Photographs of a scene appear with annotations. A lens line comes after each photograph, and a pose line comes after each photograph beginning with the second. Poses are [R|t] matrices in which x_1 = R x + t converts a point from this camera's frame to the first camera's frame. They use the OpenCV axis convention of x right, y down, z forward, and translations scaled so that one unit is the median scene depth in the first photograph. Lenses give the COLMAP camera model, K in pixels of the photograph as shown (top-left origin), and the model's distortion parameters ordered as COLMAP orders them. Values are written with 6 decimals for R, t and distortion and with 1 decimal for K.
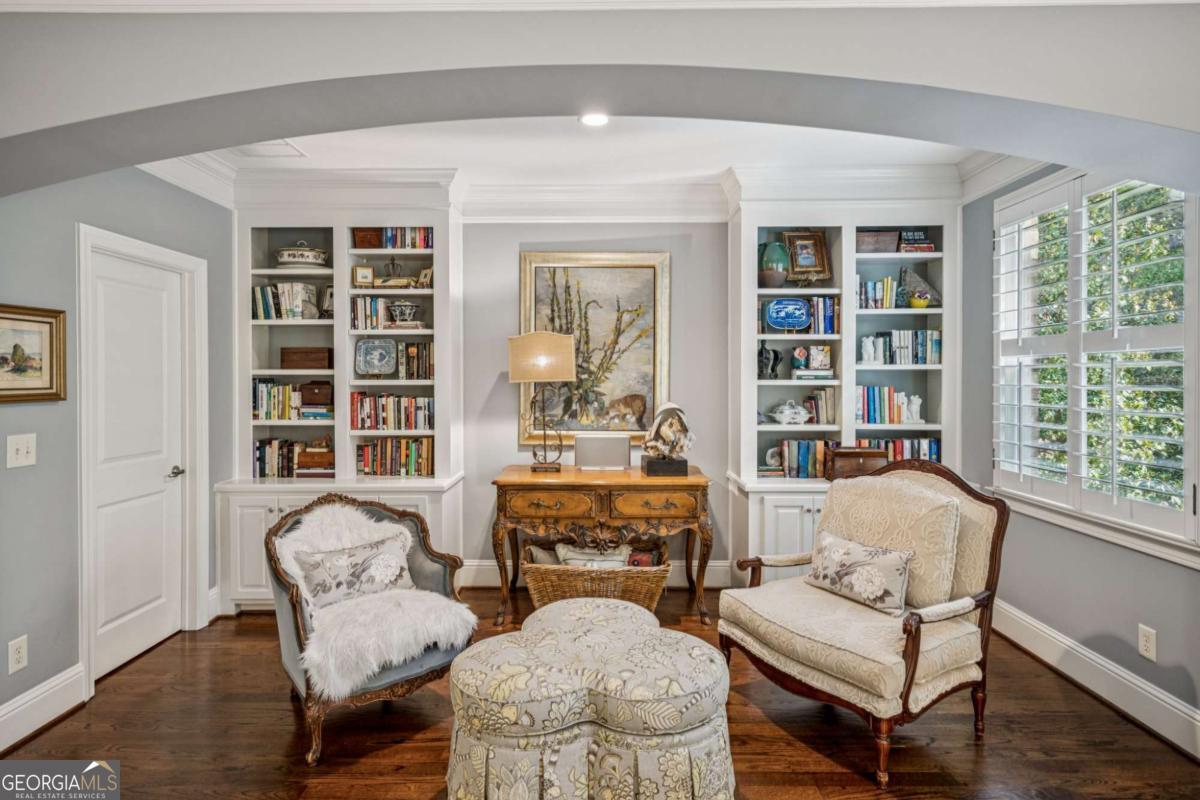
lens RADIAL K [[652.3, 0, 597.1], [0, 652.3, 388.7], [0, 0, 1]] dist [0.004057, 0.000718]
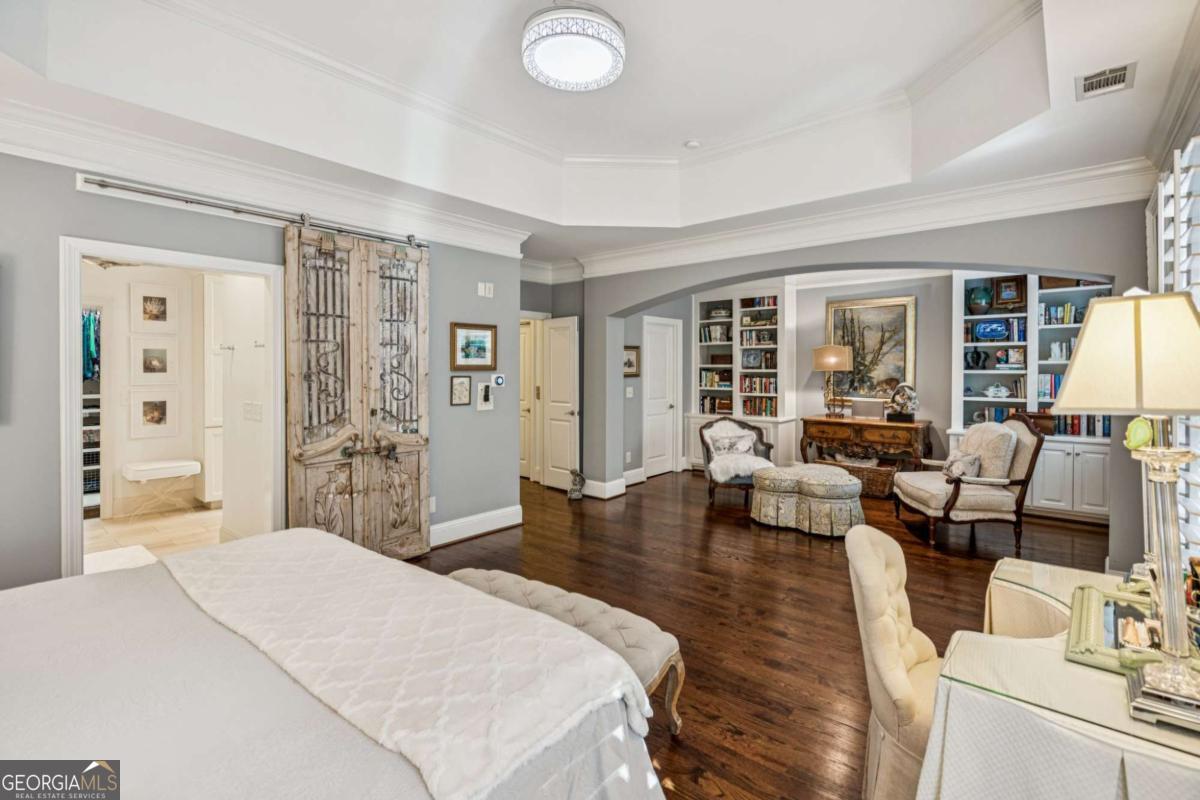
lens RADIAL K [[550.1, 0, 593.8], [0, 550.1, 369.6], [0, 0, 1]] dist [-0.002884, 0.001782]
pose [[0.762241, 0.002685, -0.647287, 0.430086], [-0.008390, 0.999948, -0.005732, 0.001128], [0.647239, 0.009800, 0.762225, -0.695725]]
